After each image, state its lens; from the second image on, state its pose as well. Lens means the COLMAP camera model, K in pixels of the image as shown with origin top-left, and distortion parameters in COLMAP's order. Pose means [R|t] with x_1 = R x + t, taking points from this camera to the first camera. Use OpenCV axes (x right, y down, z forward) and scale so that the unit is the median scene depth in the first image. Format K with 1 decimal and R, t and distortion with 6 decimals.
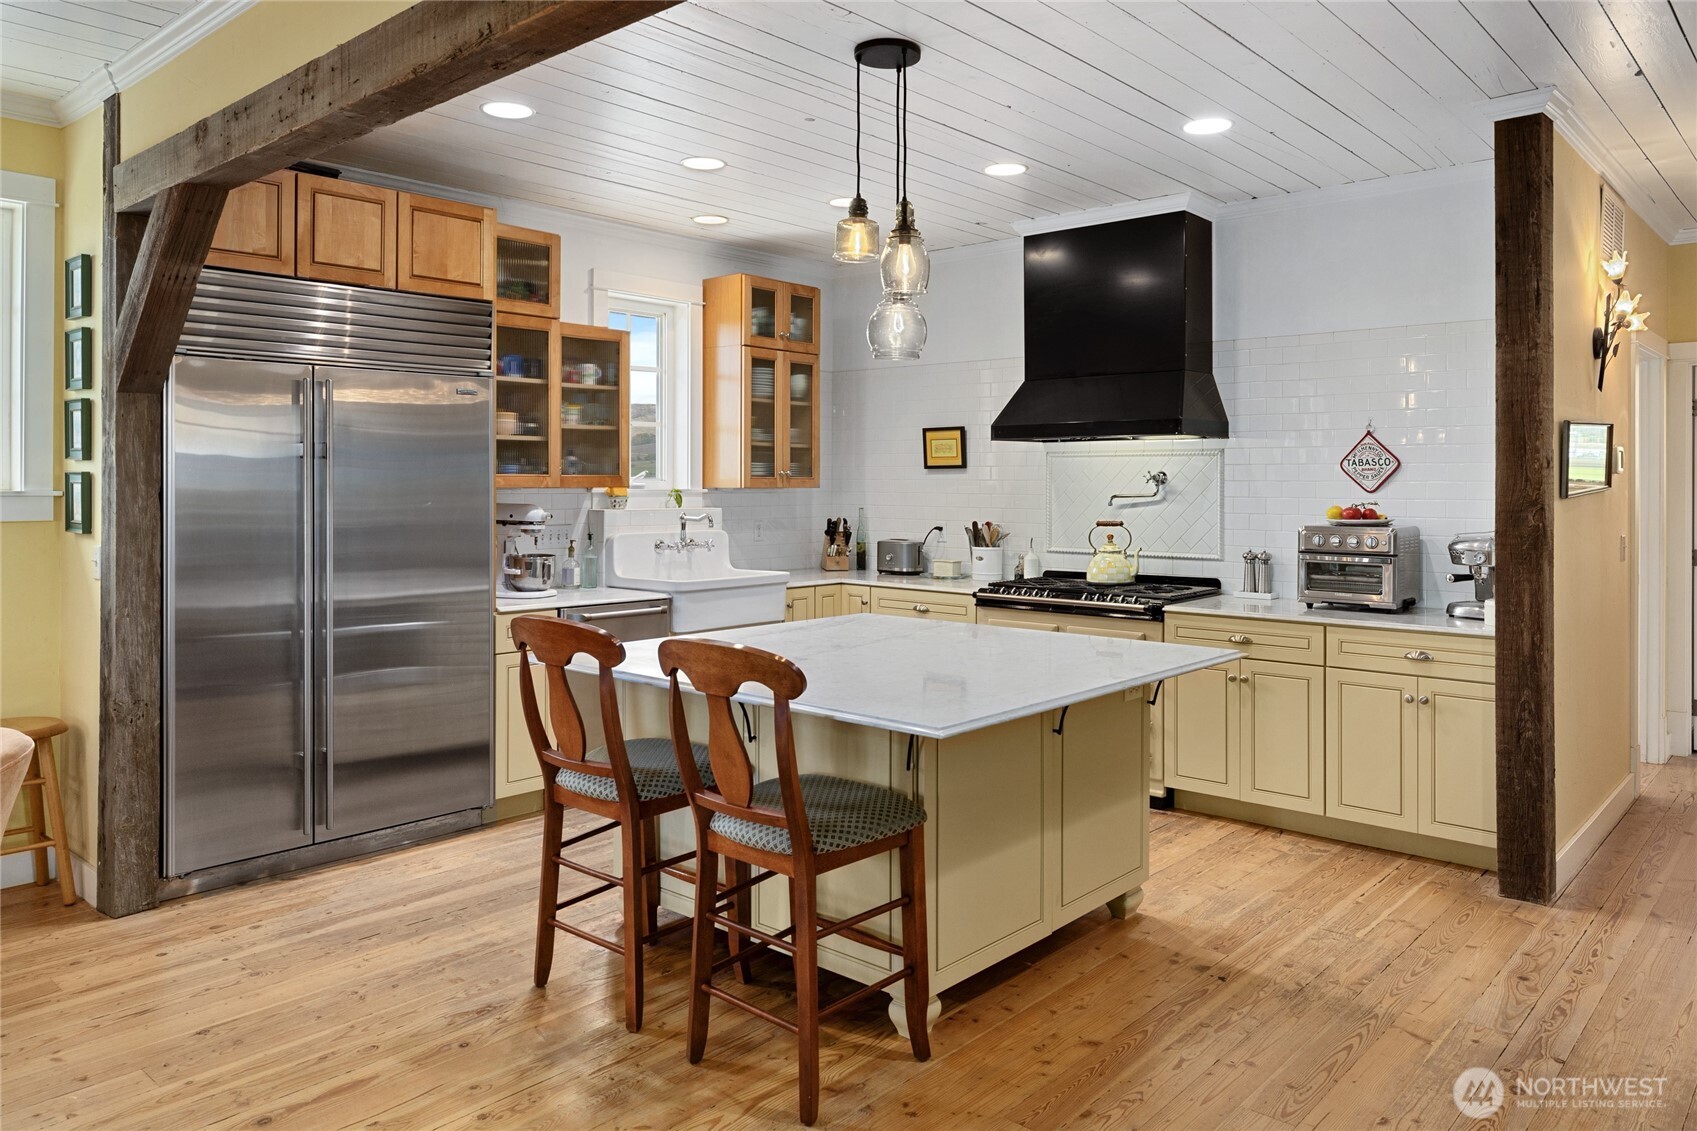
lens RADIAL K [[1165.7, 0, 855.4], [0, 1165.7, 481.1], [0, 0, 1]] dist [-0.012073, -0.004863]
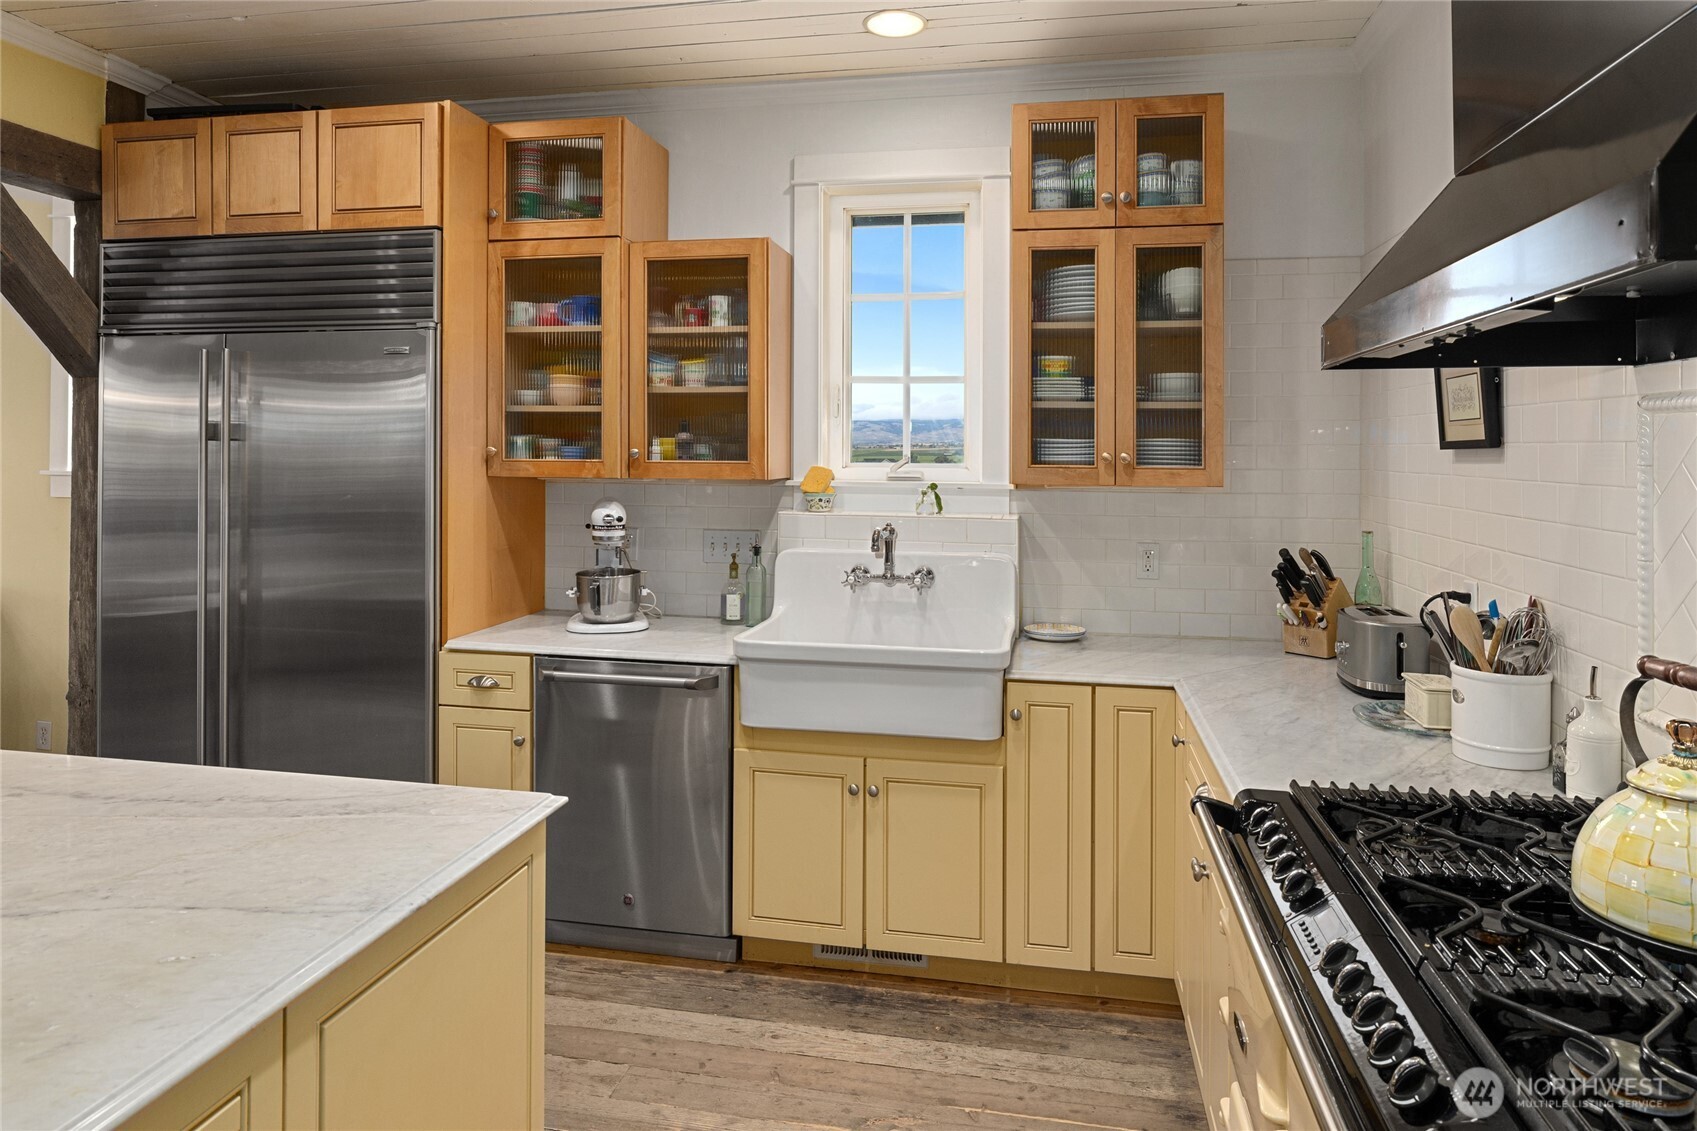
lens RADIAL K [[1040.5, 0, 852.9], [0, 1040.5, 446.6], [0, 0, 1]] dist [-0.001137, 0.003088]
pose [[0.505100, -0.001870, -0.863059, 0.330283], [-0.005086, 0.999974, -0.005143, -0.010172], [0.863046, 0.006987, 0.505078, 0.753651]]
